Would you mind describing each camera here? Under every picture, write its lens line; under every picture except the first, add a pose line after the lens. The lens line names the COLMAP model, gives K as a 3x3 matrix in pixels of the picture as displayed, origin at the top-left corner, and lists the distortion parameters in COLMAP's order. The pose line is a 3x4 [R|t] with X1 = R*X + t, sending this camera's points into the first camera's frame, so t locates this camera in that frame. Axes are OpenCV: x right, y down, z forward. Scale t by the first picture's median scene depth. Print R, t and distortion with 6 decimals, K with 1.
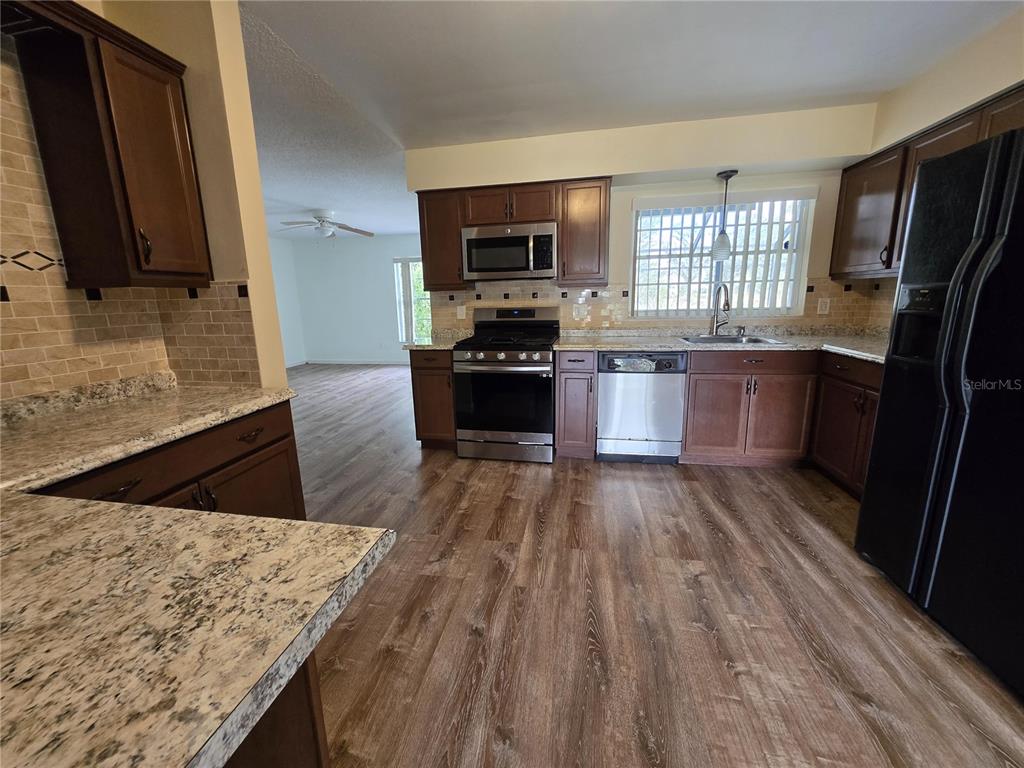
lens RADIAL K [[400.9, 0, 506.4], [0, 400.9, 376.9], [0, 0, 1]] dist [-0.000559, -0.000389]
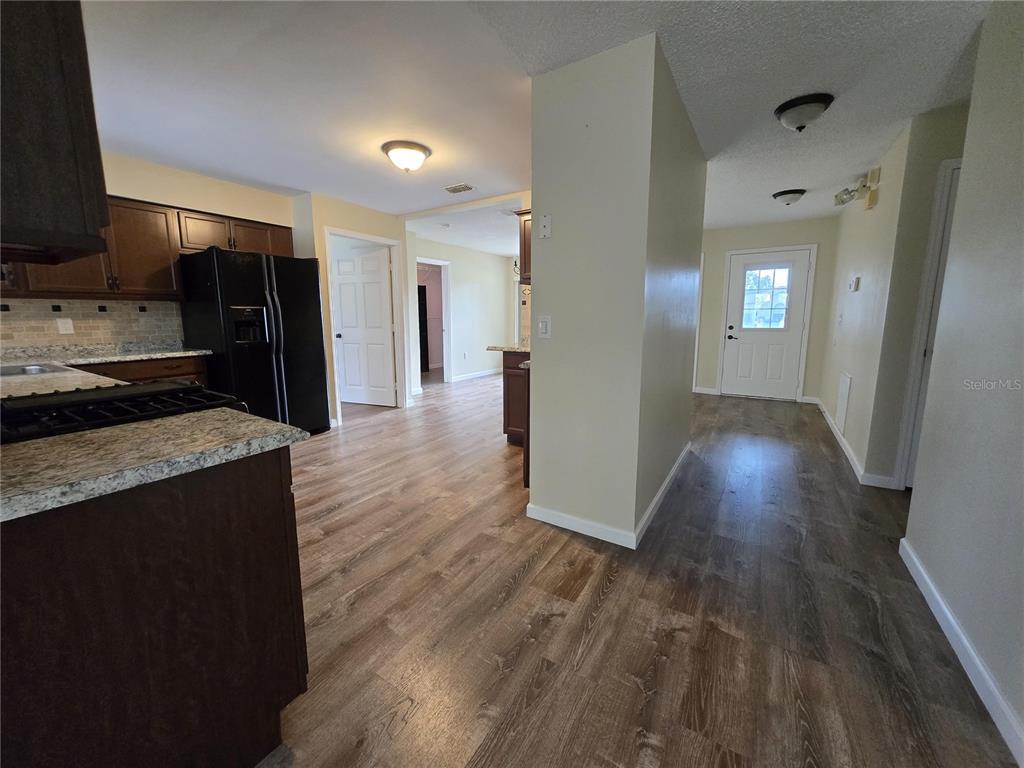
lens RADIAL K [[400.9, 0, 506.4], [0, 400.9, 376.9], [0, 0, 1]] dist [-0.000559, -0.000389]
pose [[-0.927804, -0.028613, 0.371968, -0.837741], [0.101222, 0.940346, 0.324814, -0.326235], [-0.359073, 0.339016, -0.869560, 1.881178]]
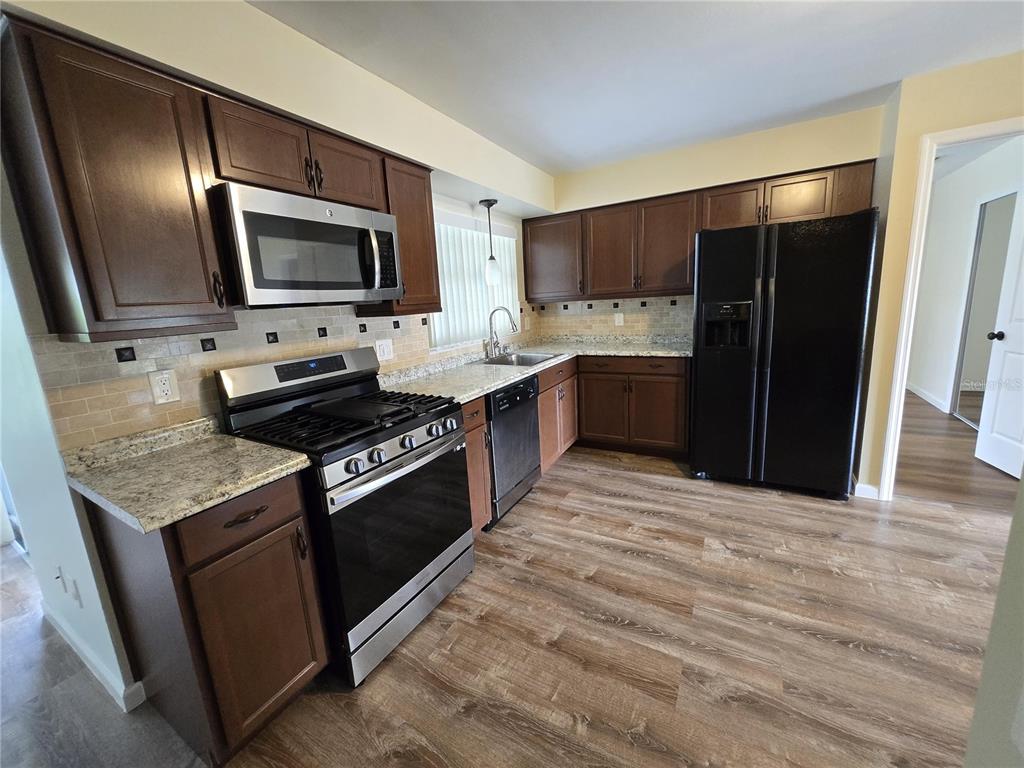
lens RADIAL K [[400.9, 0, 506.4], [0, 400.9, 376.9], [0, 0, 1]] dist [-0.000559, -0.000389]
pose [[0.331304, -0.172812, 0.927563, -0.662850], [0.236368, 0.966937, 0.095722, -0.227216], [-0.913437, 0.187533, 0.361197, 0.955600]]
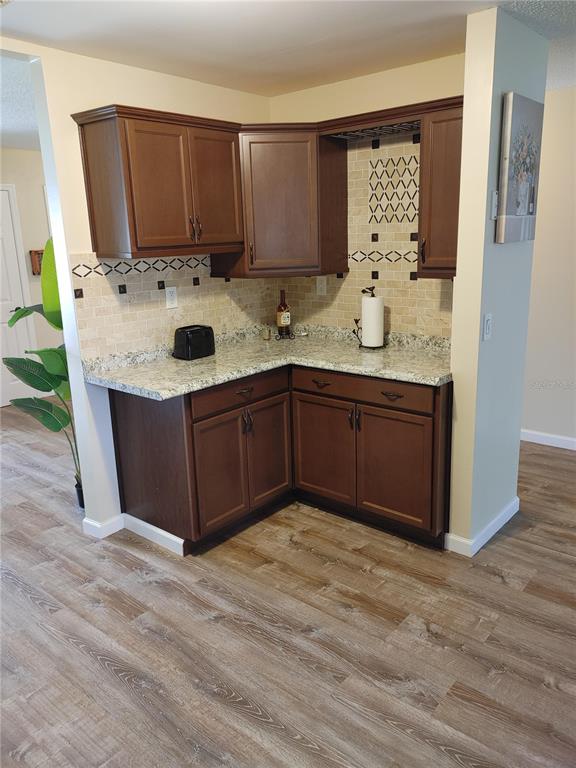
lens RADIAL K [[587.4, 0, 288.0], [0, 587.4, 384.0], [0, 0, 1]] dist [0.040403, -0.015678]
pose [[-0.489611, 0.256888, -0.833241, 0.819927], [-0.131860, 0.922811, 0.361983, -0.393123], [0.861913, 0.287102, -0.417945, 1.072426]]
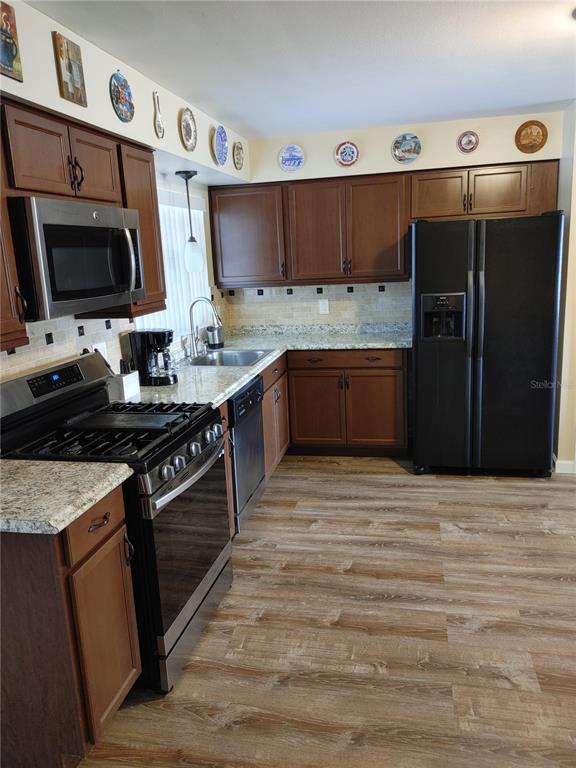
lens RADIAL K [[587.4, 0, 288.0], [0, 587.4, 384.0], [0, 0, 1]] dist [0.040403, -0.015678]
pose [[0.023288, -0.197721, 0.979982, -1.122702], [0.244358, 0.951641, 0.186196, -0.364596], [-0.969405, 0.235130, 0.070477, 1.145845]]
